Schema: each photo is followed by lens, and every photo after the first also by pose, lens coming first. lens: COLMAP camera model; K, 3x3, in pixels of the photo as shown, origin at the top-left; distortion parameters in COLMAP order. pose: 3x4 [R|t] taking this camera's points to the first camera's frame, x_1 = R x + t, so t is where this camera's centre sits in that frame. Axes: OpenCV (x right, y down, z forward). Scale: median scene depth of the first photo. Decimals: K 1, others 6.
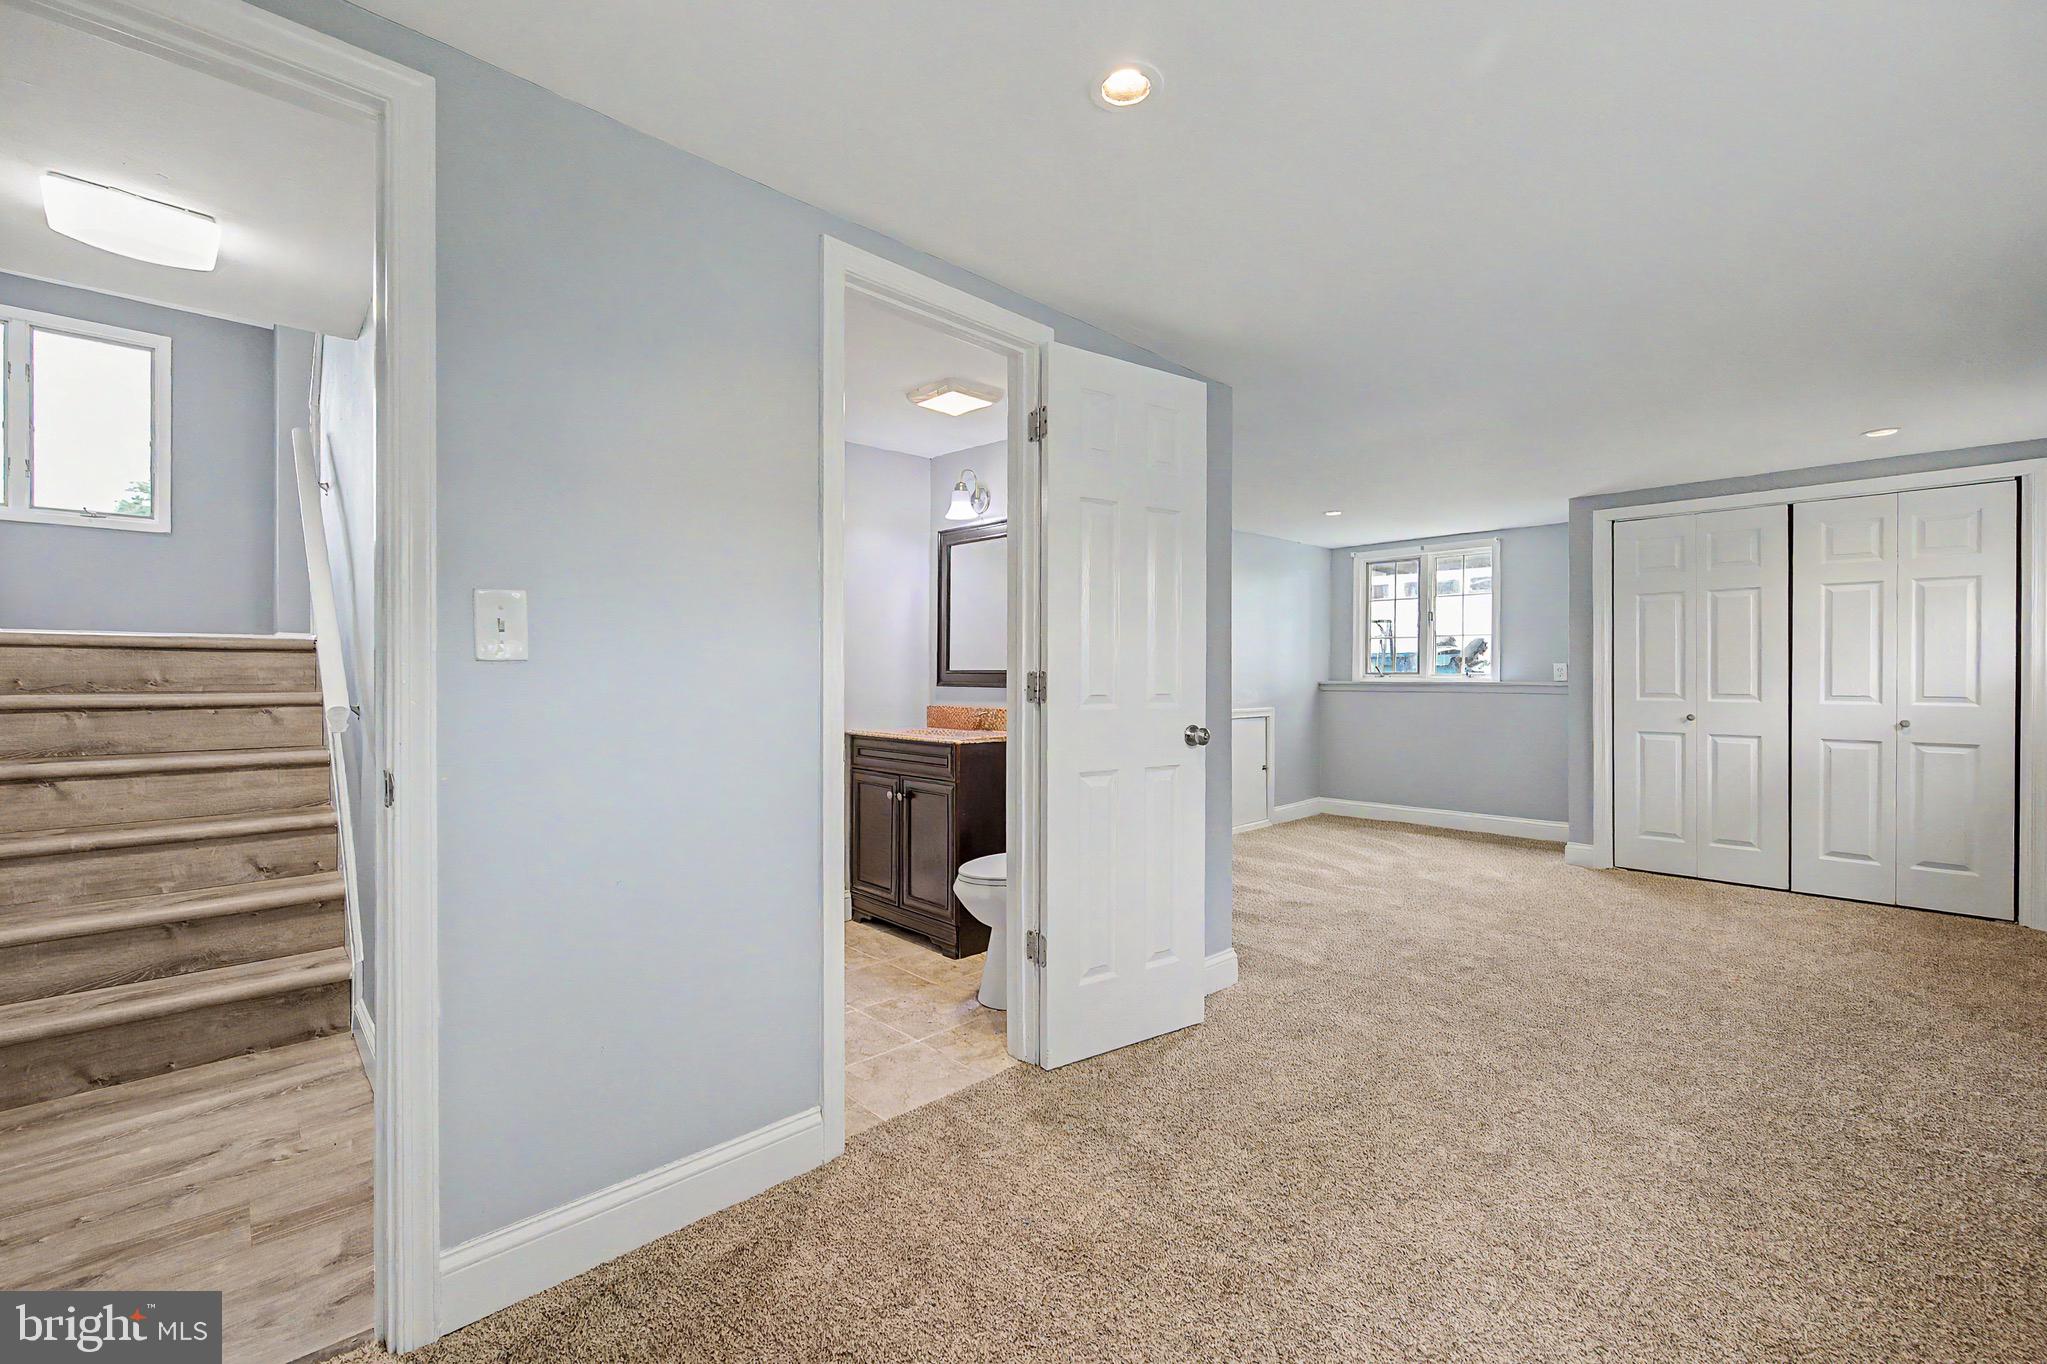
lens RADIAL K [[869.0, 0, 1083.7], [0, 869.0, 679.6], [0, 0, 1]] dist [0.000809, -0.001031]
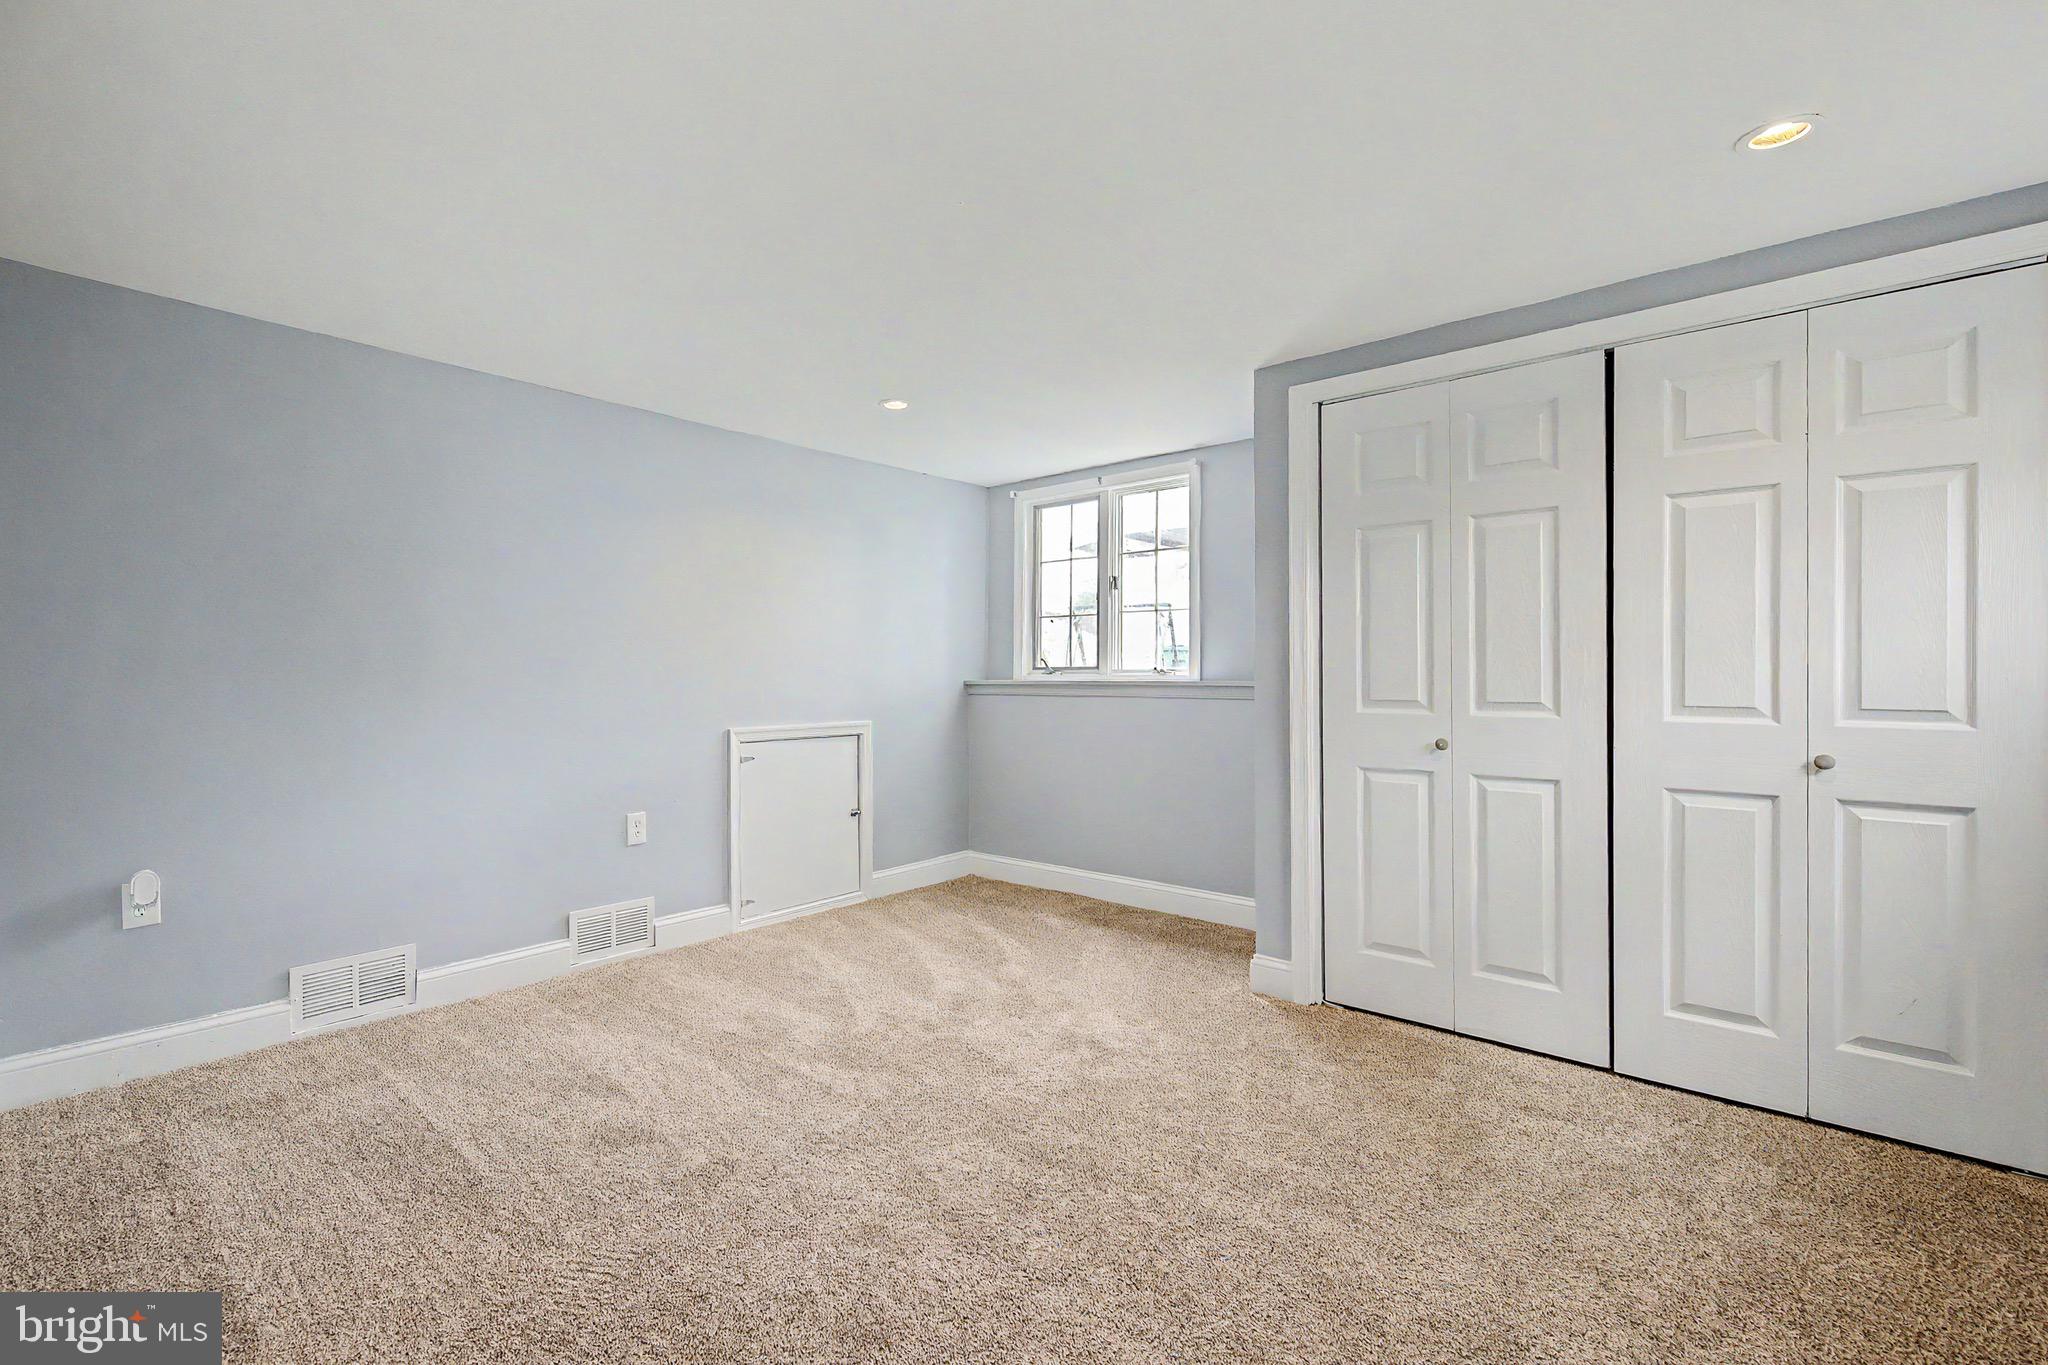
lens RADIAL K [[869.5, 0, 1012.6], [0, 869.5, 676.7], [0, 0, 1]] dist [0.000809, -0.001031]
pose [[0.999959, -0.001389, 0.008984, 0.423413], [0.001422, 0.999992, -0.003631, 0.001781], [-0.008979, 0.003643, 0.999953, 0.449889]]
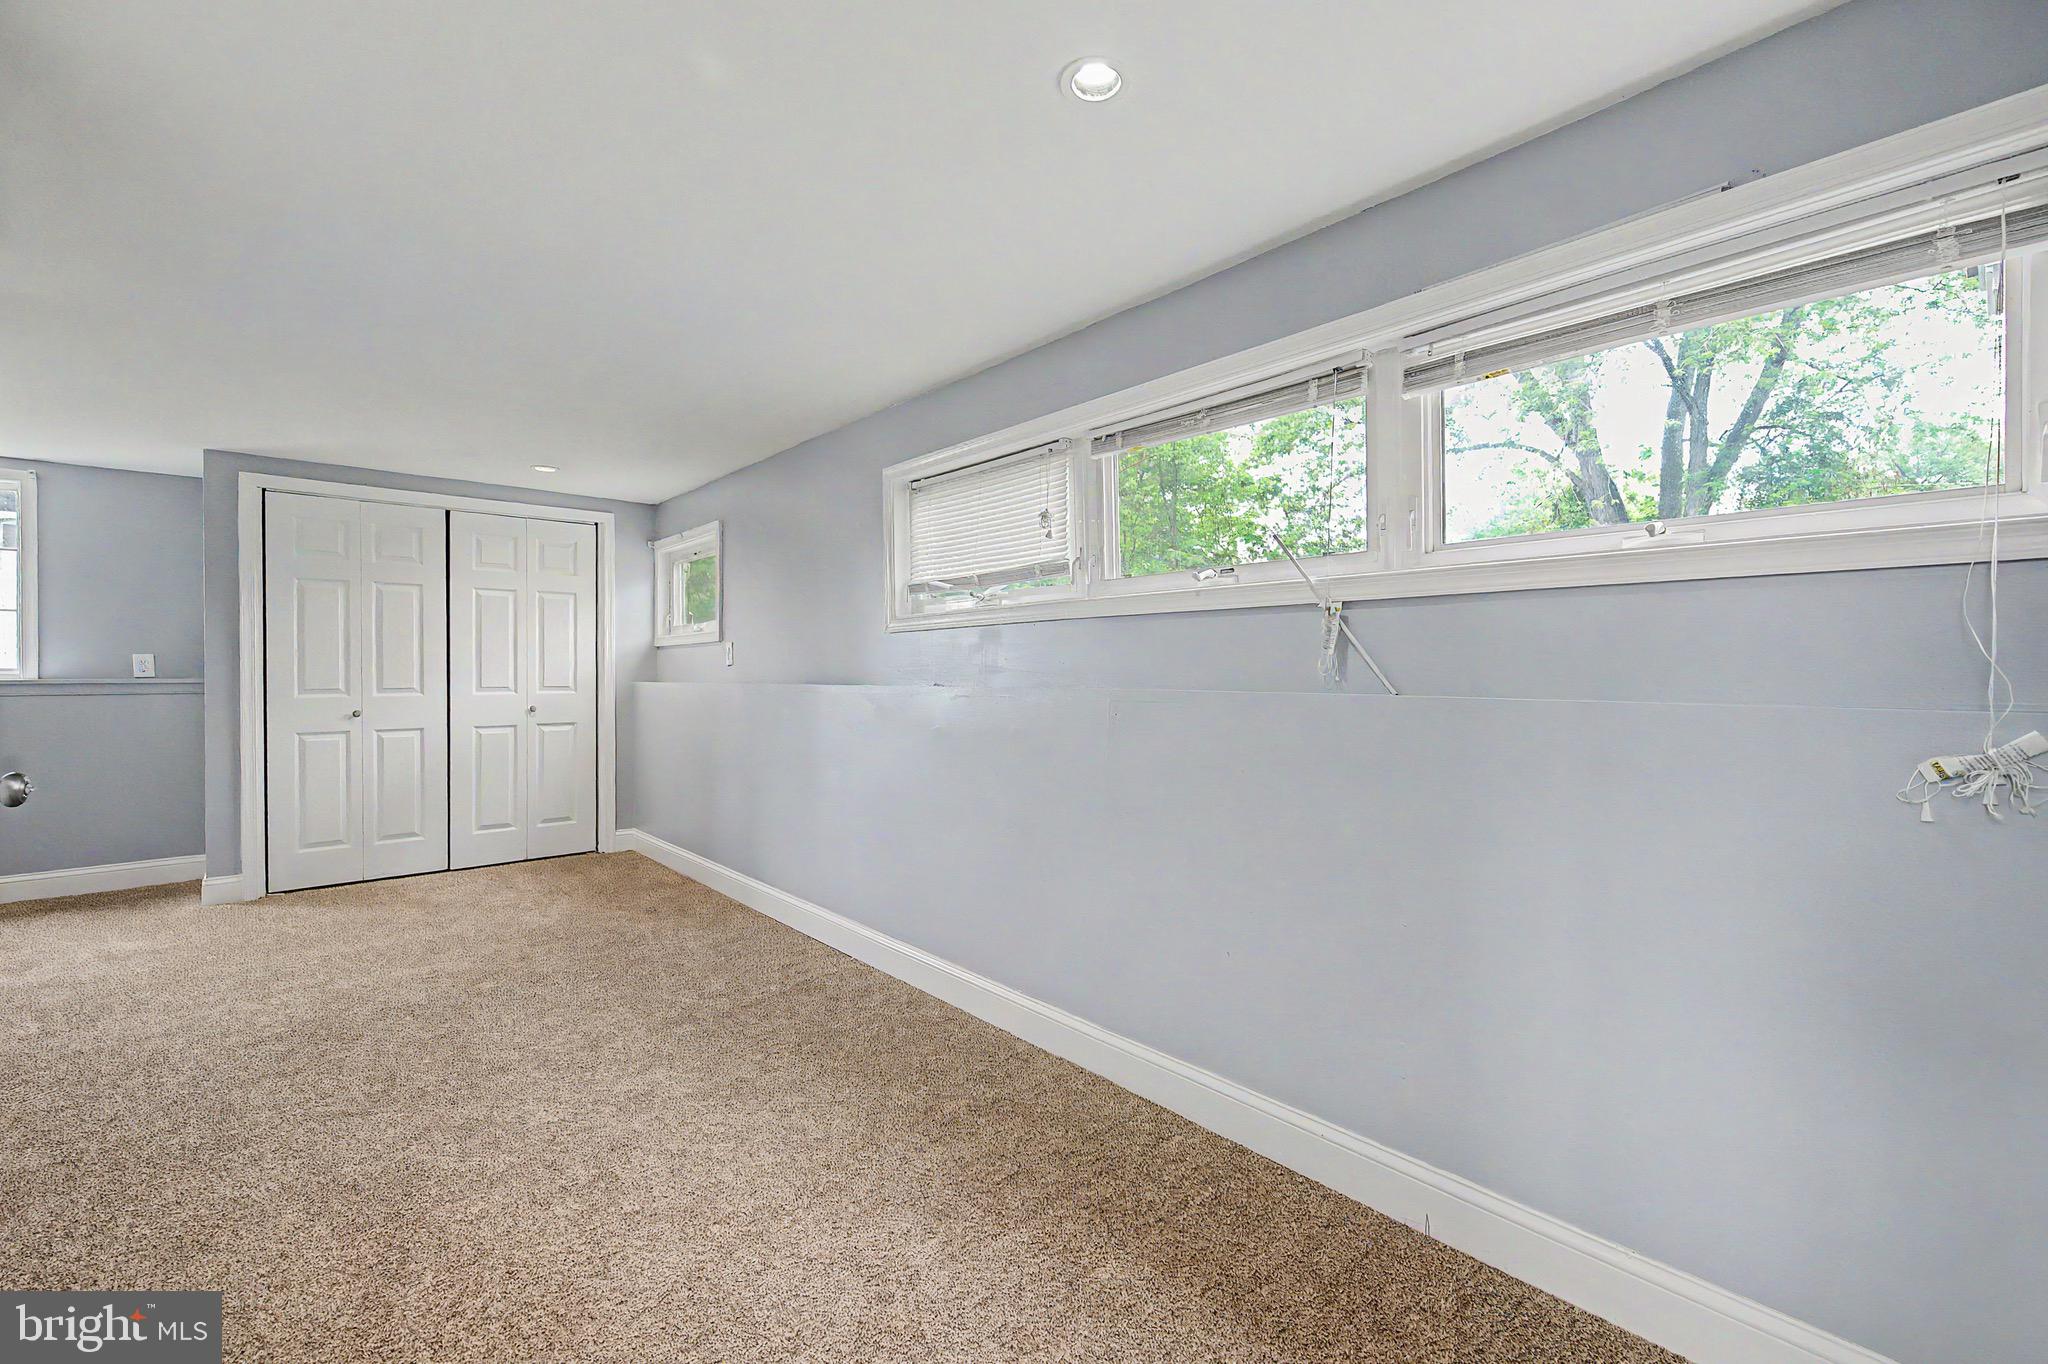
lens RADIAL K [[869.5, 0, 1010.5], [0, 869.5, 670.3], [0, 0, 1]] dist [0.000809, -0.001031]
pose [[0.067918, -0.002702, 0.997687, -0.204094], [0.005567, 0.999982, 0.002329, -0.002468], [-0.997675, 0.005396, 0.067932, 0.225079]]
